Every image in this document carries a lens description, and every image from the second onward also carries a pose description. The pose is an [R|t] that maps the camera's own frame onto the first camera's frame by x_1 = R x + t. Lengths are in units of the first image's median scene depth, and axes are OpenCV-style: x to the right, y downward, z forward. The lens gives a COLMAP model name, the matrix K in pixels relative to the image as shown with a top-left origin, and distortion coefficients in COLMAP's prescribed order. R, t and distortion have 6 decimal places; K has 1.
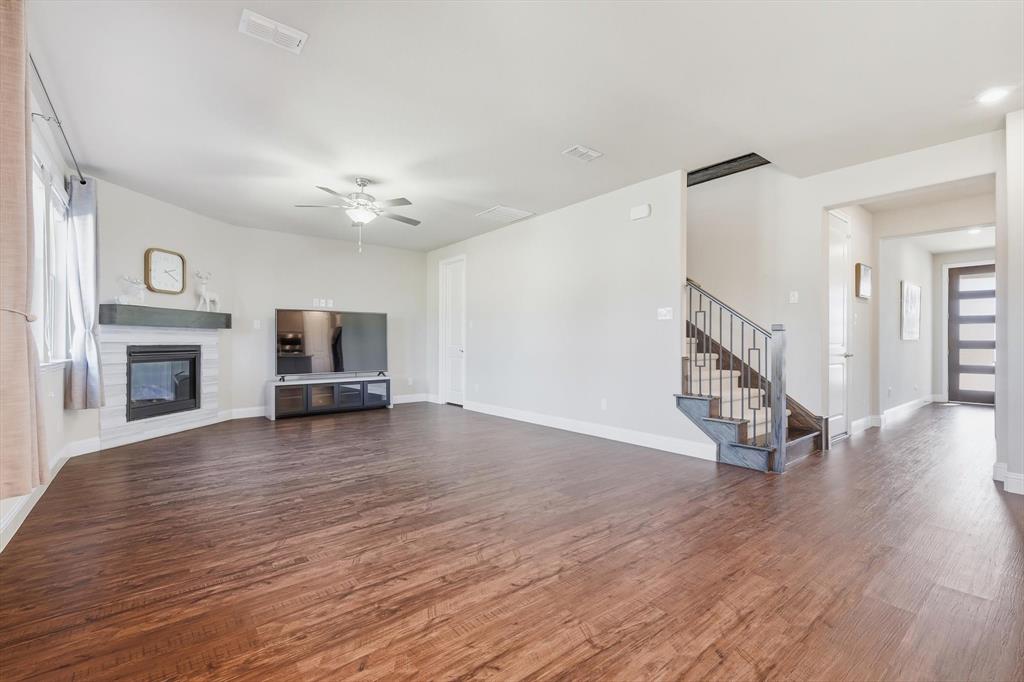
lens RADIAL K [[452.6, 0, 515.1], [0, 452.6, 339.2], [0, 0, 1]] dist [0.003001, 0.000344]
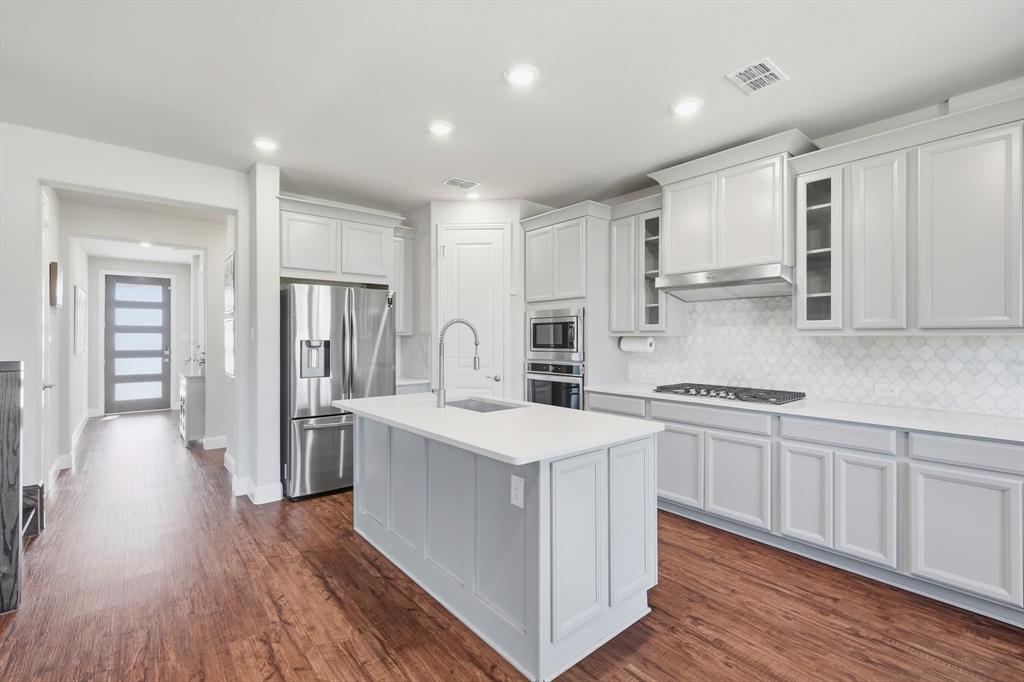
lens RADIAL K [[452.6, 0, 519.2], [0, 452.6, 334.6], [0, 0, 1]] dist [0.003001, 0.000344]
pose [[-0.023190, 0.003637, 0.999724, -0.022707], [-0.004486, 0.999983, -0.003742, -0.047392], [-0.999721, -0.004571, -0.023174, 0.243396]]
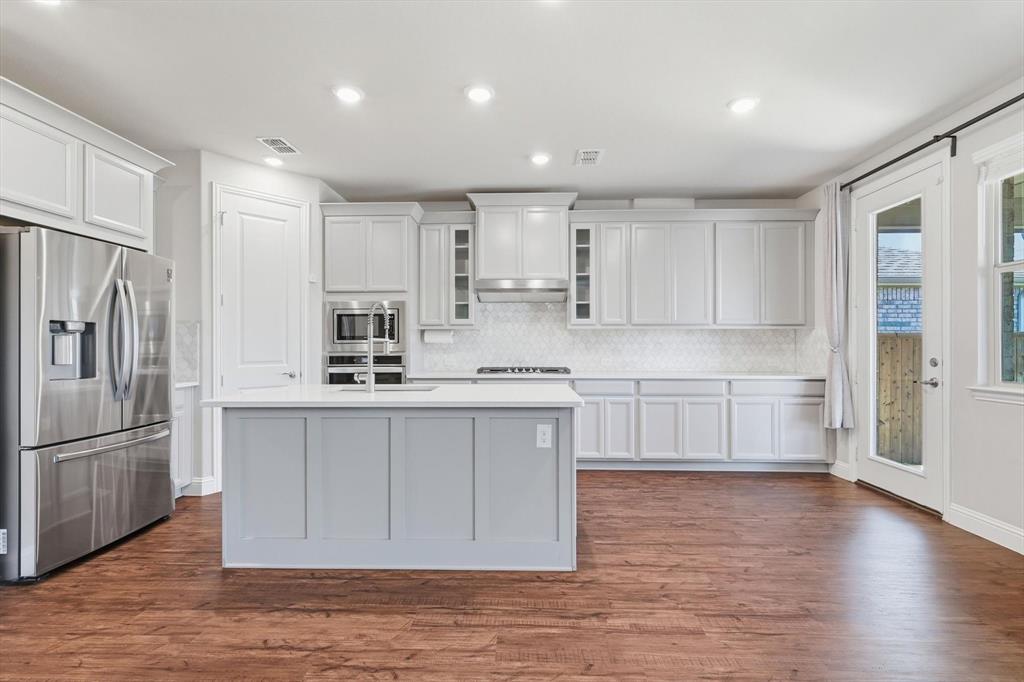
lens RADIAL K [[452.6, 0, 513.8], [0, 452.6, 343.7], [0, 0, 1]] dist [0.003001, 0.000344]
pose [[-0.758631, 0.000978, 0.651520, 0.060454], [-0.003032, 0.999983, -0.005032, -0.016060], [-0.651514, -0.005793, -0.758615, 0.606067]]
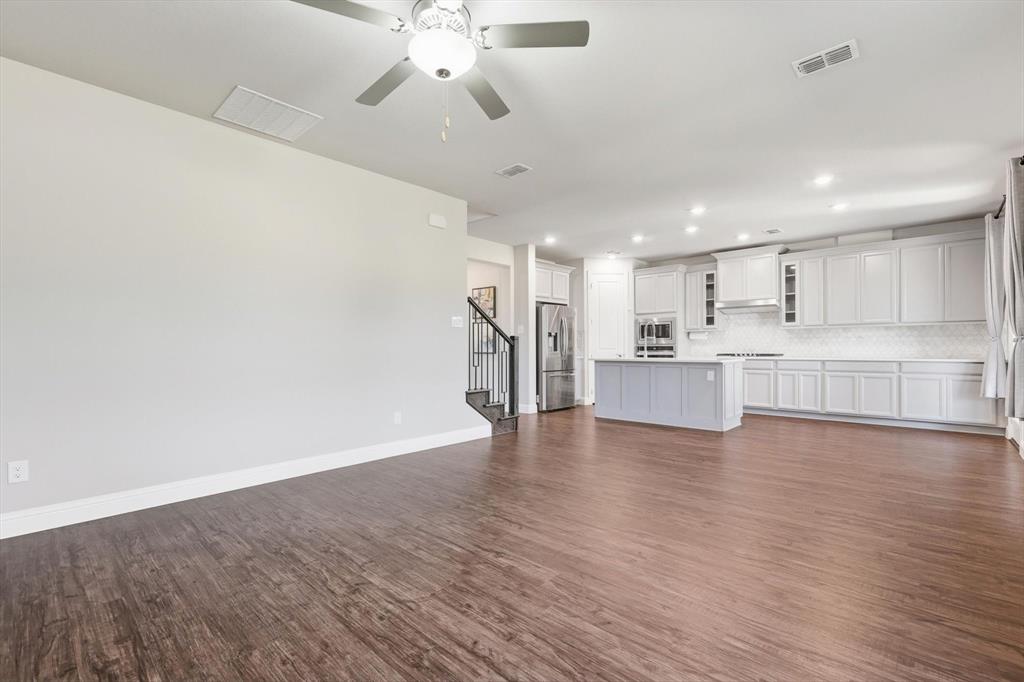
lens RADIAL K [[452.6, 0, 517.3], [0, 452.6, 349.9], [0, 0, 1]] dist [0.003001, 0.000344]
pose [[-0.150030, -0.005831, 0.988664, -0.688822], [-0.000059, 0.999983, 0.005889, 0.005906], [-0.988681, 0.000826, -0.150028, 0.870482]]
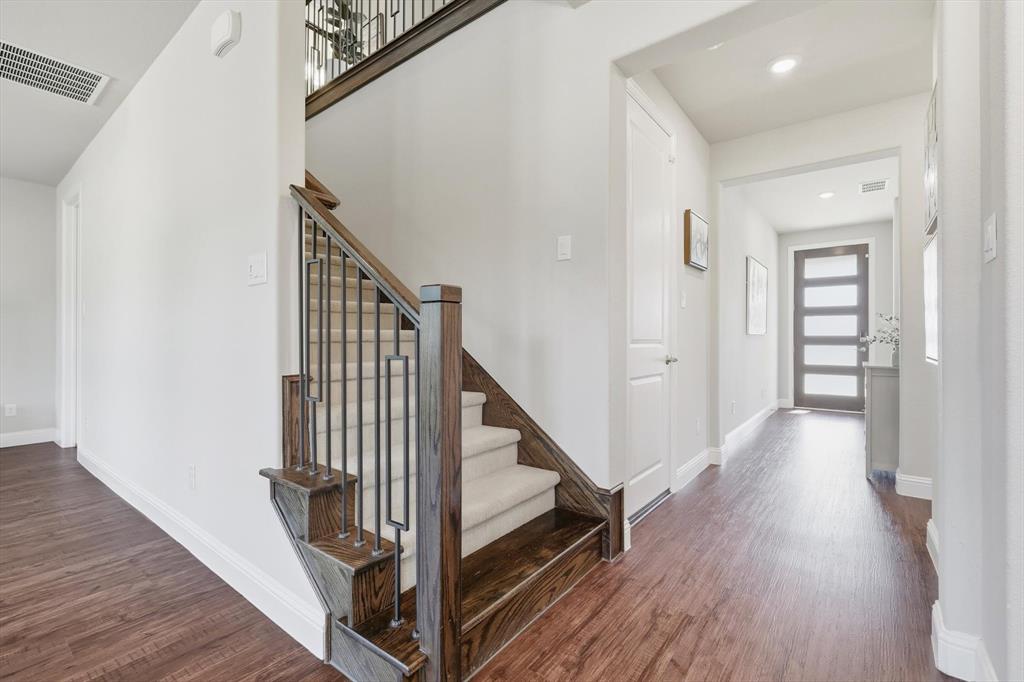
lens RADIAL K [[452.6, 0, 515.8], [0, 452.6, 337.8], [0, 0, 1]] dist [0.003001, 0.000344]
pose [[0.972577, -0.002747, 0.232565, 0.393030], [0.001897, 0.999991, 0.003880, 0.004396], [-0.232573, -0.003332, 0.972573, 0.463683]]
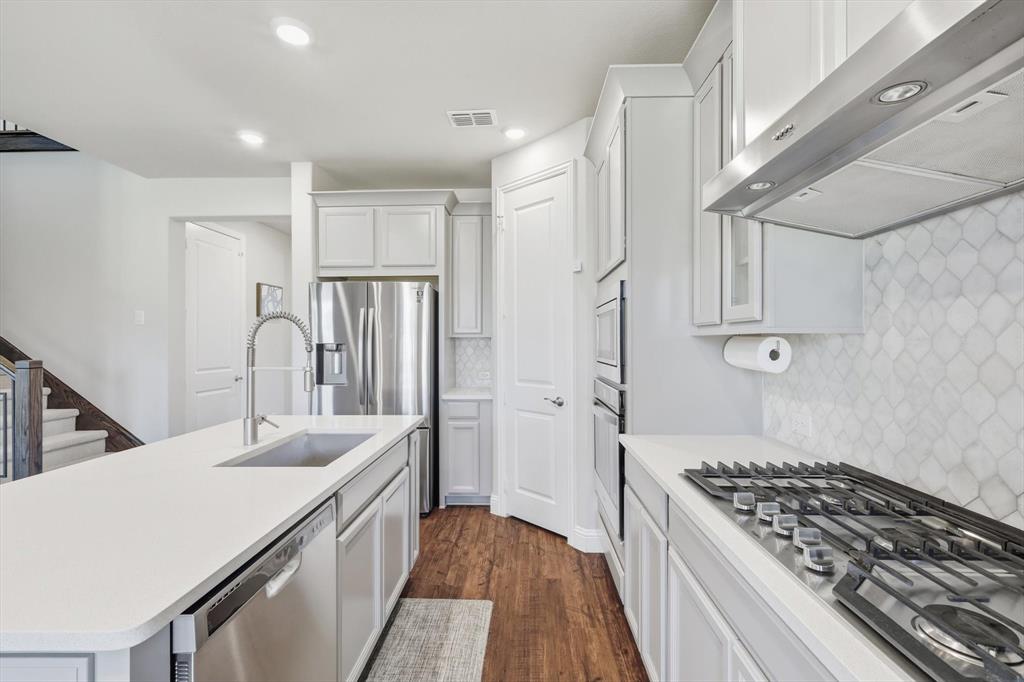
lens RADIAL K [[452.6, 0, 516.2], [0, 452.6, 339.3], [0, 0, 1]] dist [0.003001, 0.000344]
pose [[0.648628, -0.003565, 0.761097, 0.375656], [0.002687, 0.999994, 0.002395, -0.046134], [-0.761101, 0.000492, 0.648633, -0.066717]]
